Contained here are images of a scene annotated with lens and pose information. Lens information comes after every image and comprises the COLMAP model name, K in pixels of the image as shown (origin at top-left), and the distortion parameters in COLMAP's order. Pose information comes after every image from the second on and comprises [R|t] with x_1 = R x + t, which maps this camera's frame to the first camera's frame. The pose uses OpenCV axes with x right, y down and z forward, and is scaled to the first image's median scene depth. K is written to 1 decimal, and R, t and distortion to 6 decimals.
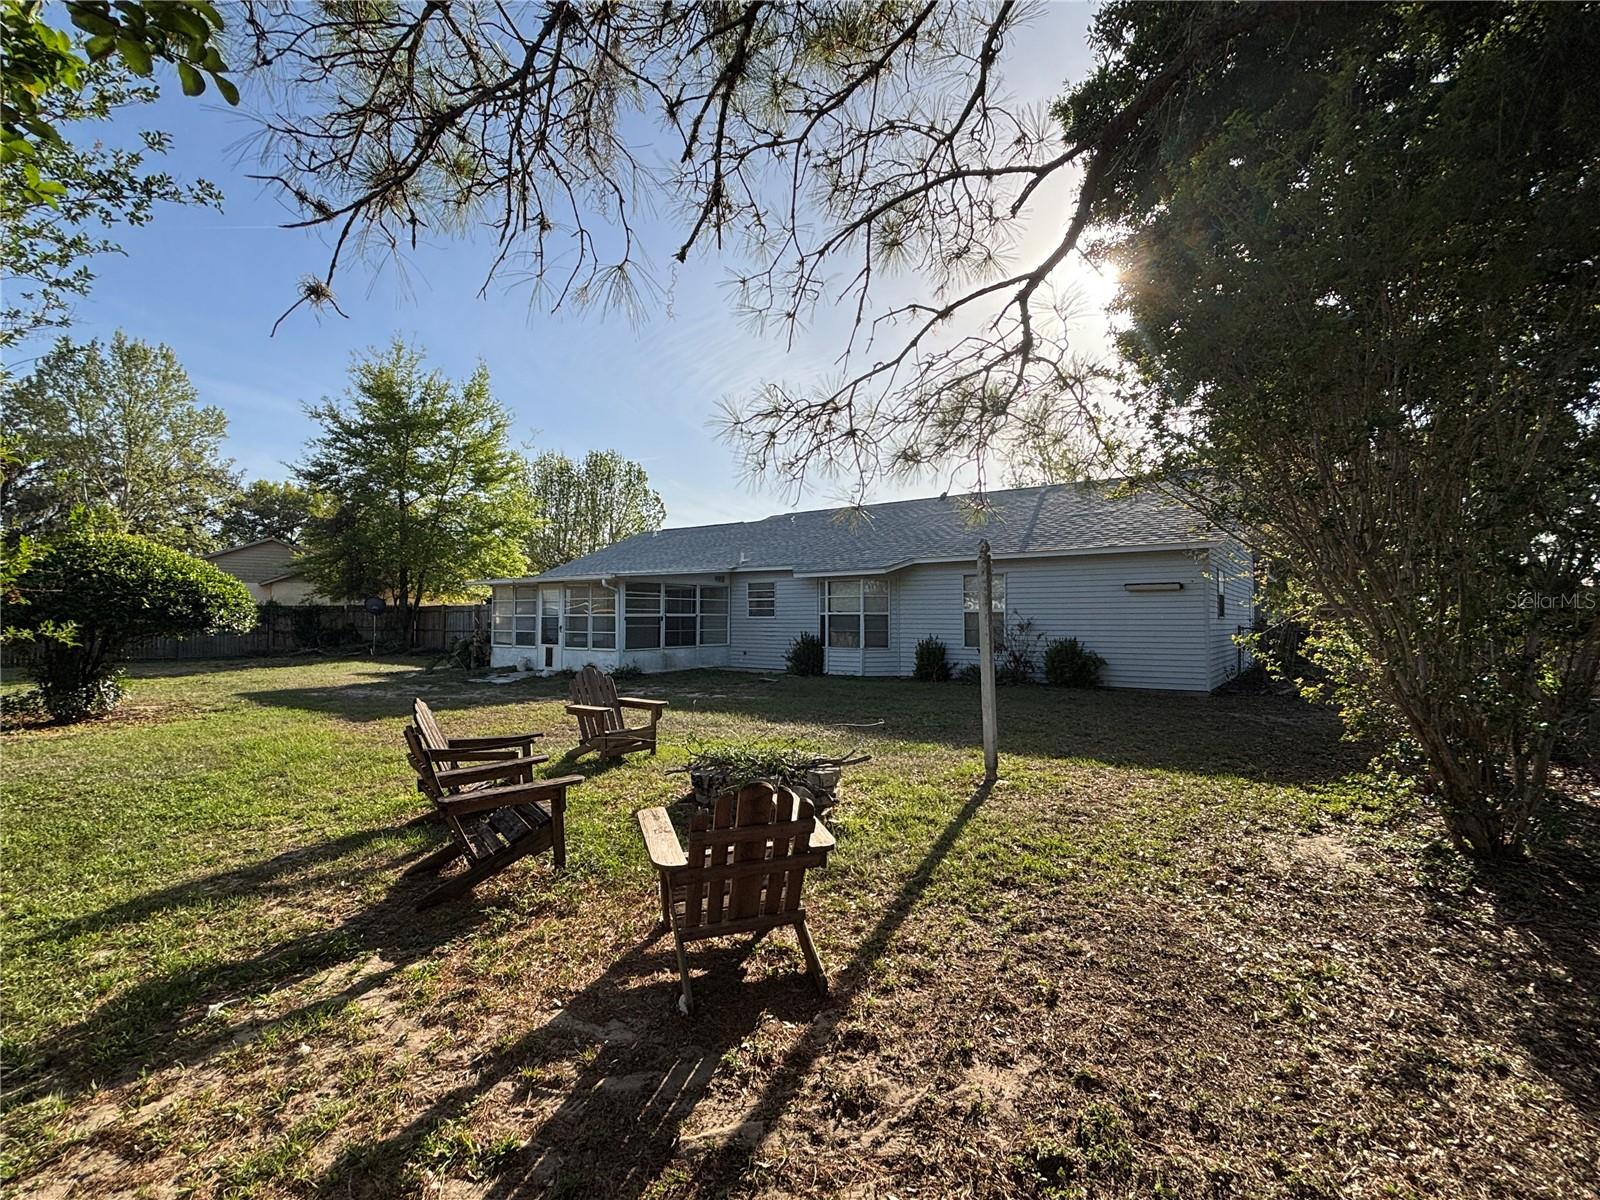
lens RADIAL K [[827.9, 0, 800.0], [0, 827.9, 600.0], [0, 0, 1]] dist [0.001774, 0.000100]
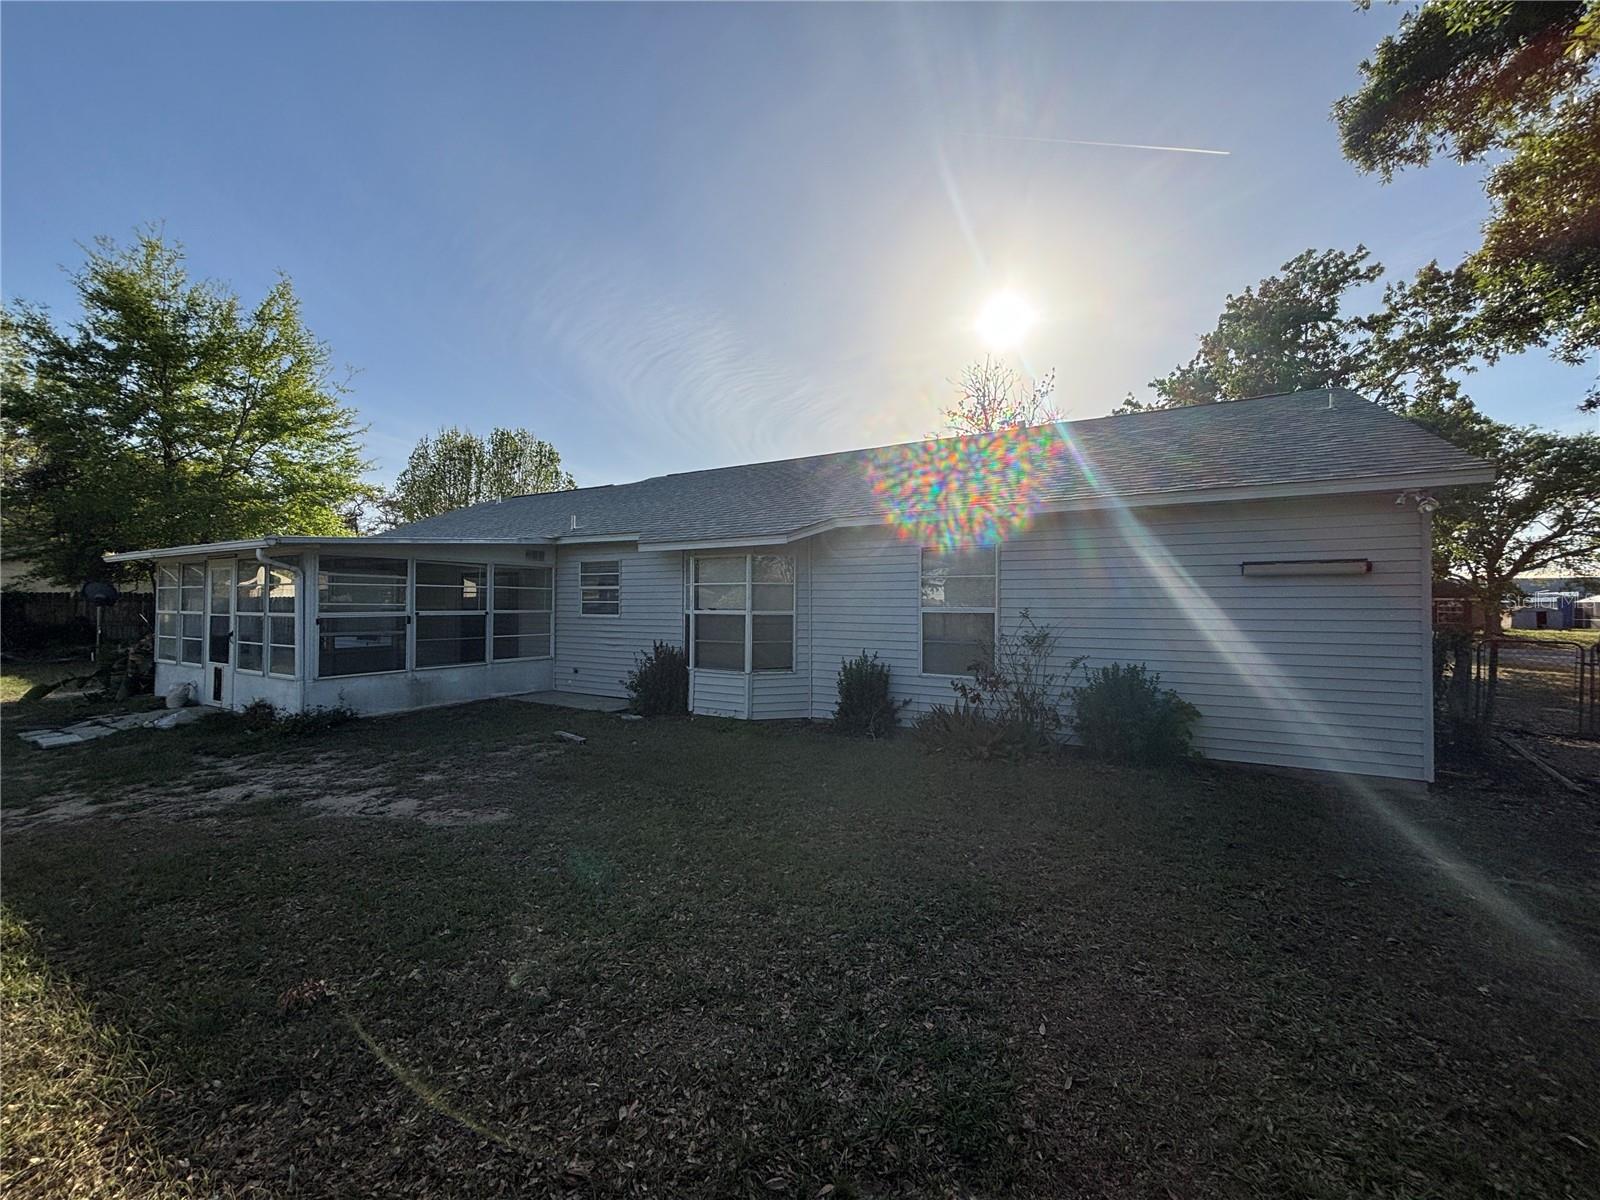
lens RADIAL K [[639.2, 0, 800.0], [0, 639.2, 600.0], [0, 0, 1]] dist [-0.000319, 0.000171]
pose [[0.996837, 0.004213, 0.079363, 0.070758], [-0.005687, 0.999815, 0.018353, -0.001343], [-0.079271, -0.018746, 0.996677, 0.510698]]
